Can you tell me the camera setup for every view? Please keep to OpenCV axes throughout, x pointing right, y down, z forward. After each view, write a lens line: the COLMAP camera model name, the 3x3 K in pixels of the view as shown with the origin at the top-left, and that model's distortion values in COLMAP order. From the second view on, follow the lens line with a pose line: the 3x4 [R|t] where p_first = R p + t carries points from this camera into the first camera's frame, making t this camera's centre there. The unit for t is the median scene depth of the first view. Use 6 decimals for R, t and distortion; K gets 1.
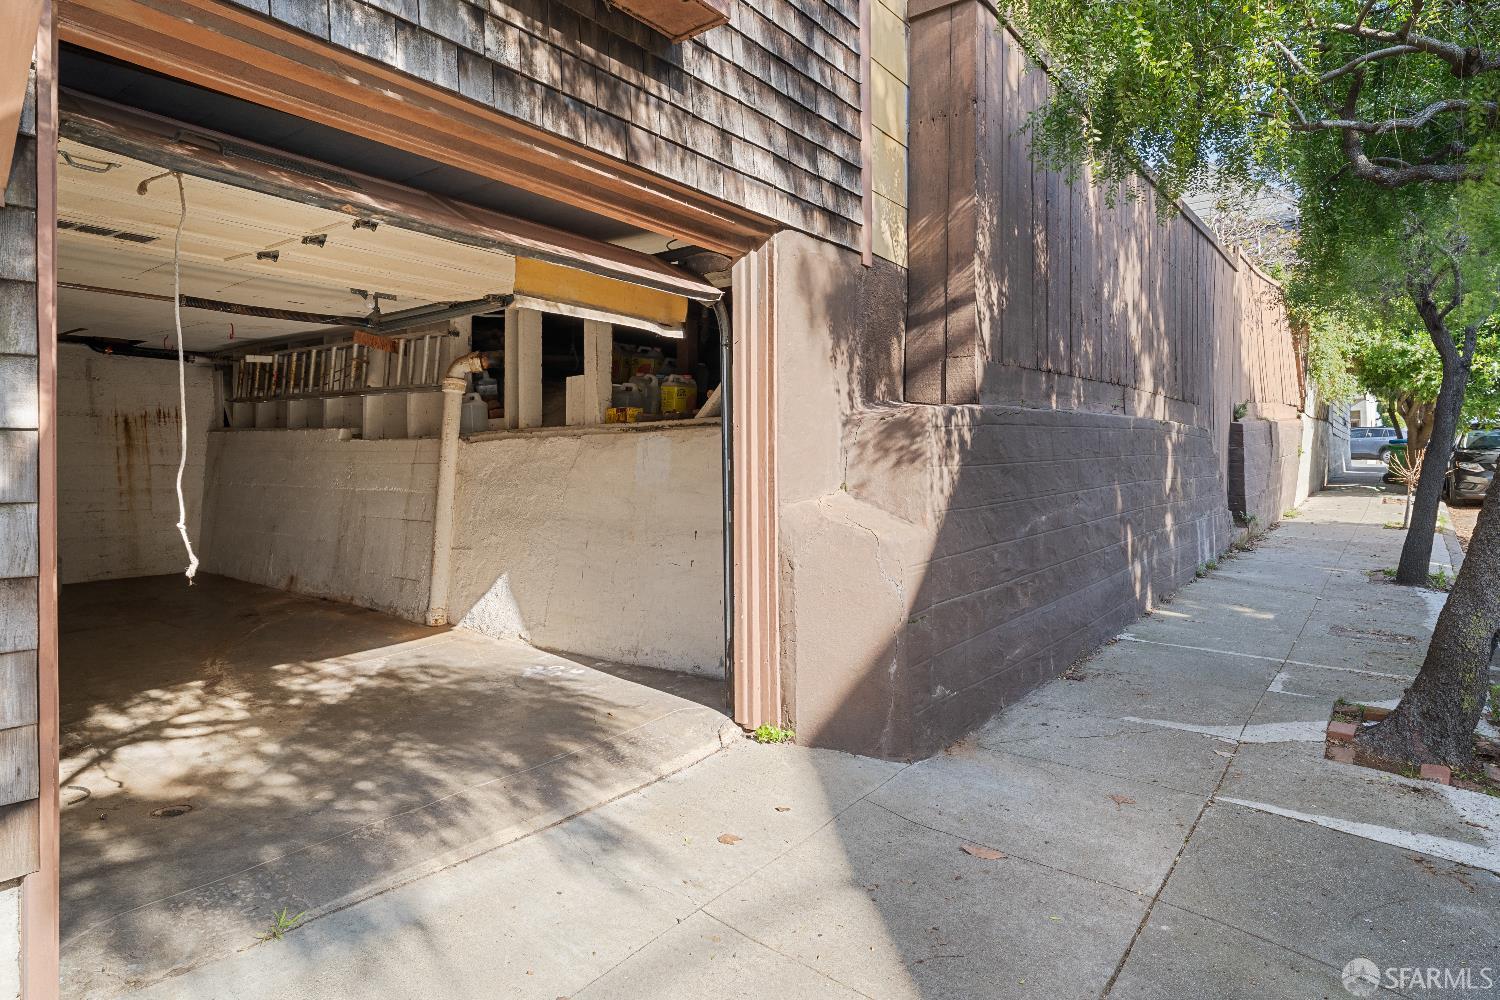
lens RADIAL K [[915.2, 0, 749.6], [0, 915.2, 491.3], [0, 0, 1]] dist [-0.000608, -0.000005]
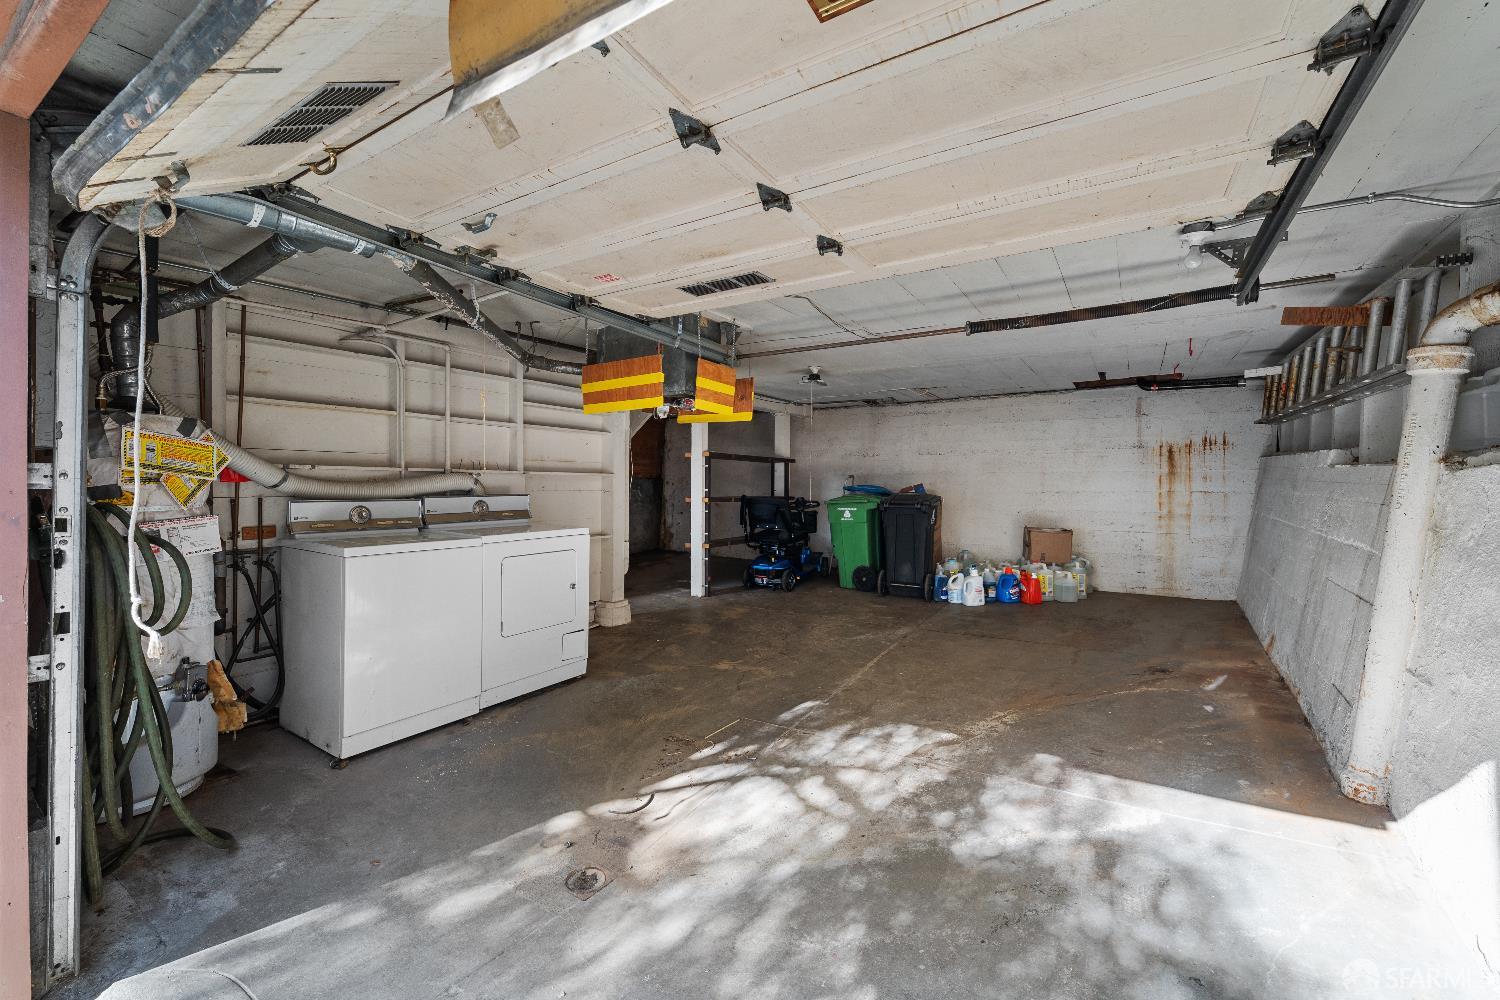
lens RADIAL K [[594.3, 0, 763.4], [0, 594.3, 479.6], [0, 0, 1]] dist [0.000136, 0.000003]
pose [[0.061750, 0.004340, -0.998082, -0.008182], [-0.032704, 0.999462, 0.002323, -0.030336], [0.997556, 0.032498, 0.061859, 0.507379]]
